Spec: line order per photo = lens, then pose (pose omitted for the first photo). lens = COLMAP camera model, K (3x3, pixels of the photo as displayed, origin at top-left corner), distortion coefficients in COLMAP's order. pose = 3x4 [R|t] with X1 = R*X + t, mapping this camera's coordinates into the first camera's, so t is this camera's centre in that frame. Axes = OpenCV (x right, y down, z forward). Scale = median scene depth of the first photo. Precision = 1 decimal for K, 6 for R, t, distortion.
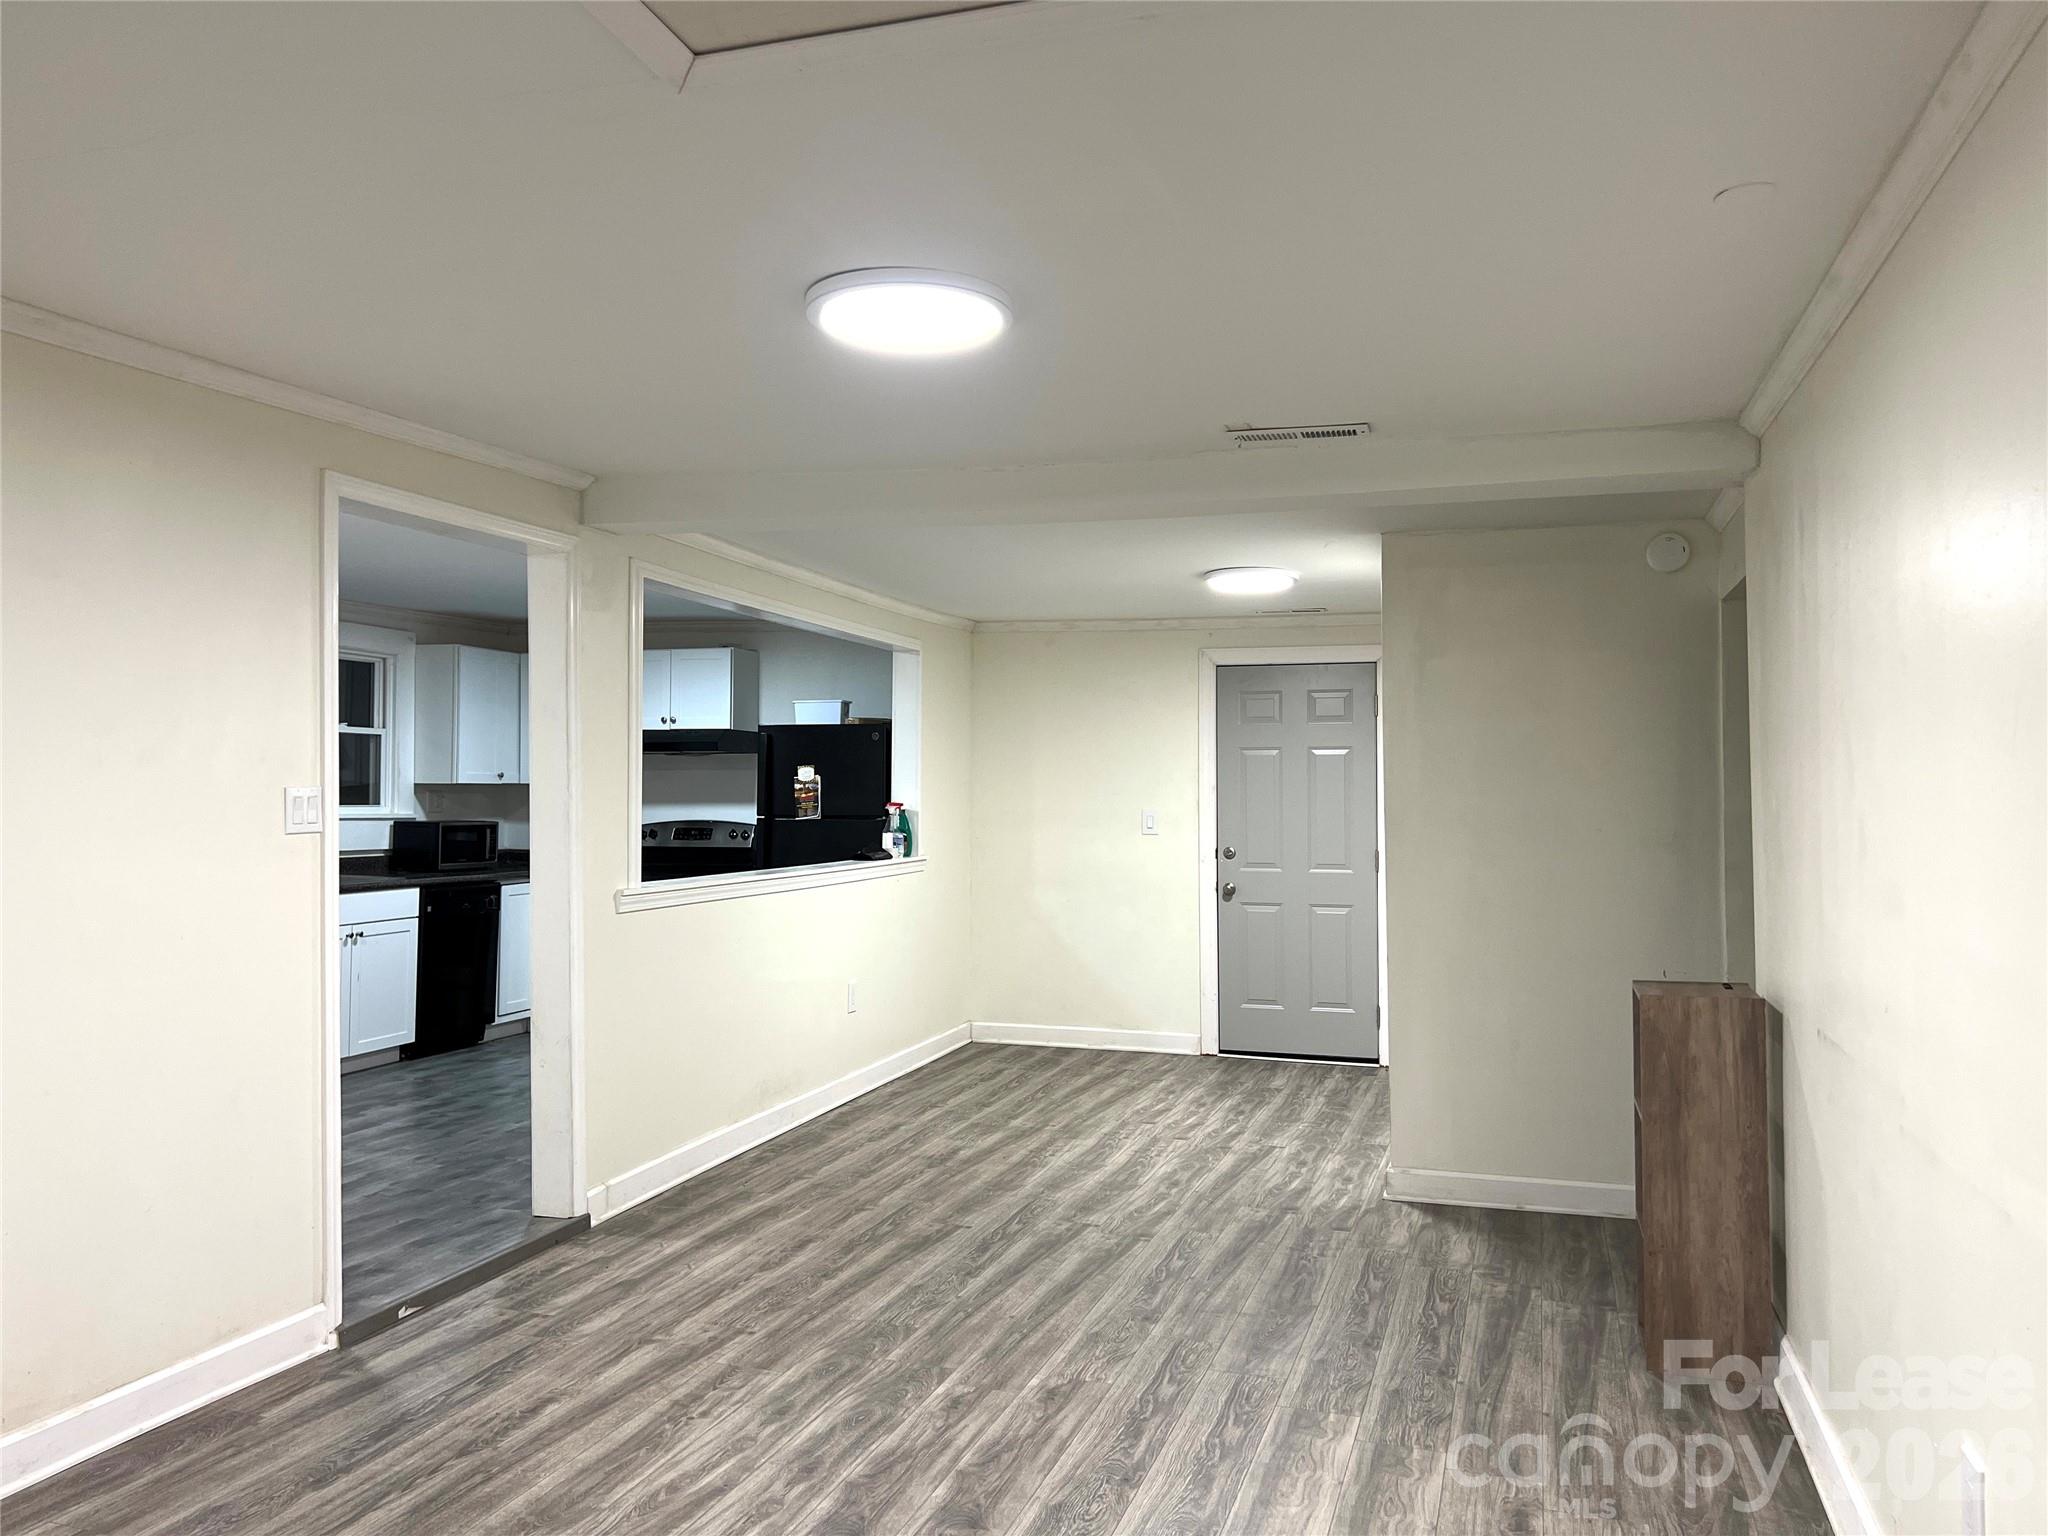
lens RADIAL K [[1551.9, 0, 1029.4], [0, 1551.9, 749.2], [0, 0, 1]] dist [0.065823, -0.009896]
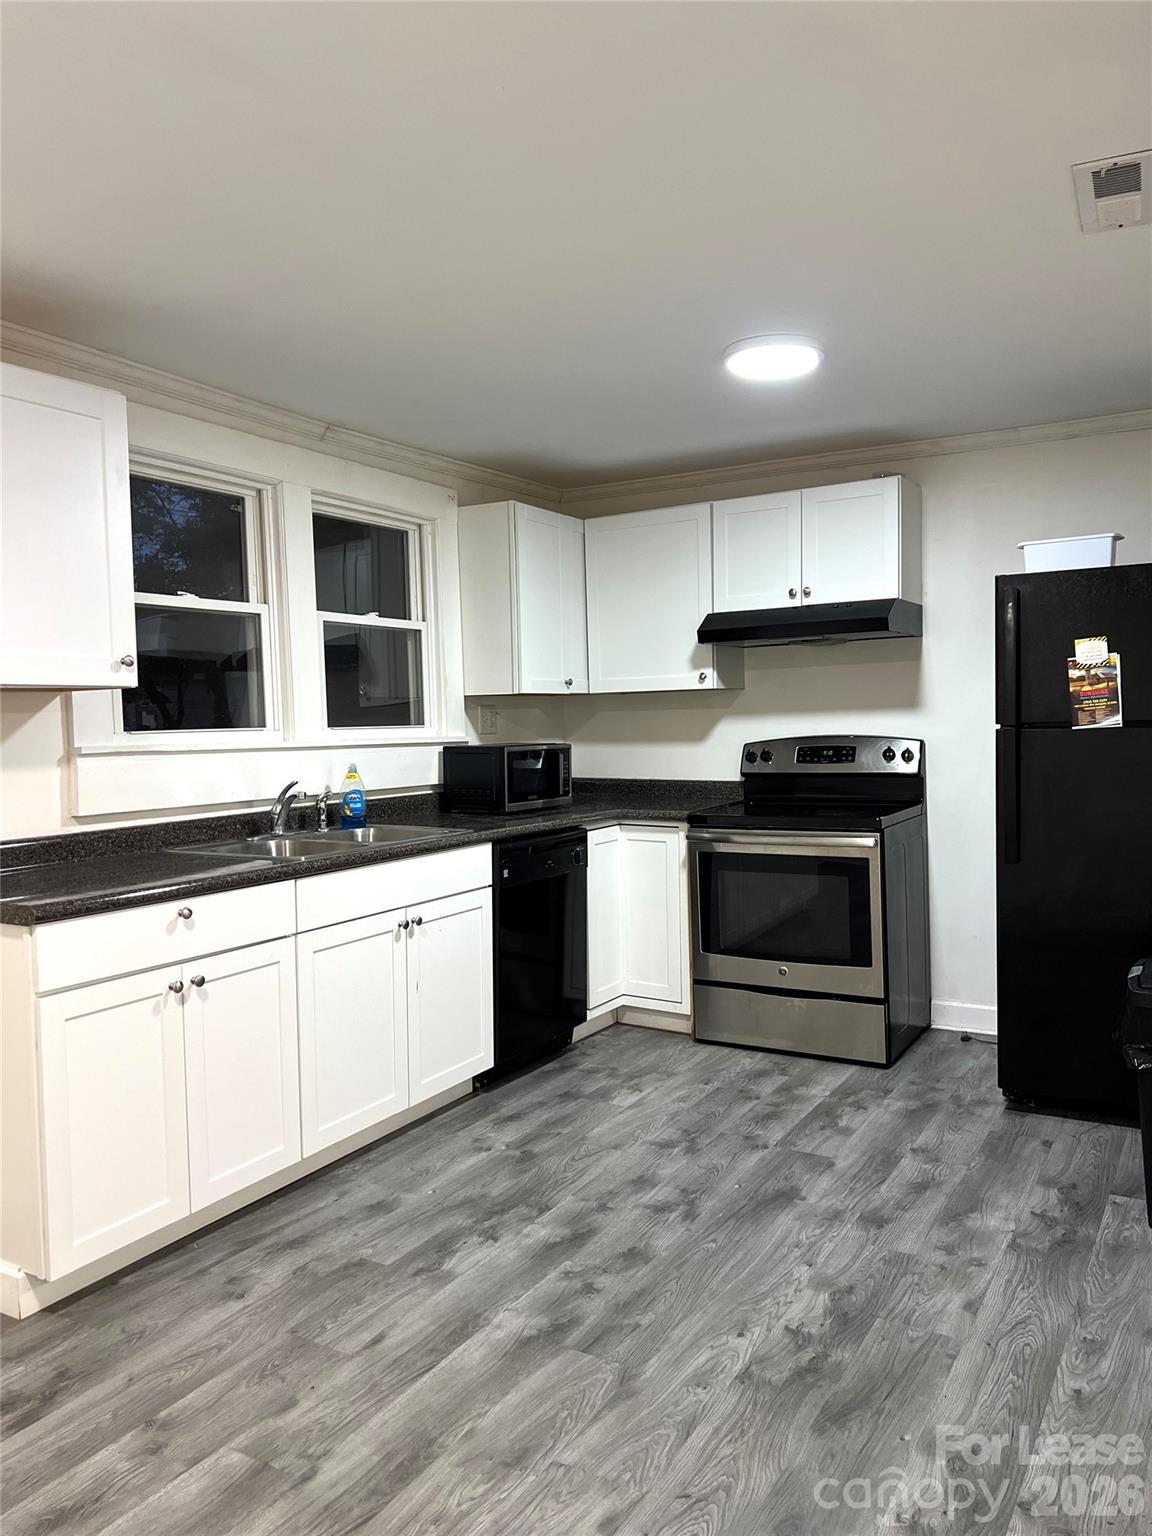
lens RADIAL K [[1163.9, 0, 583.7], [0, 1163.9, 770.6], [0, 0, 1]] dist [0.065823, -0.009896]
pose [[0.973892, -0.019232, -0.226195, -0.216047], [0.036112, 0.996842, 0.070724, 0.020903], [0.224121, -0.077046, 0.971511, 0.479284]]
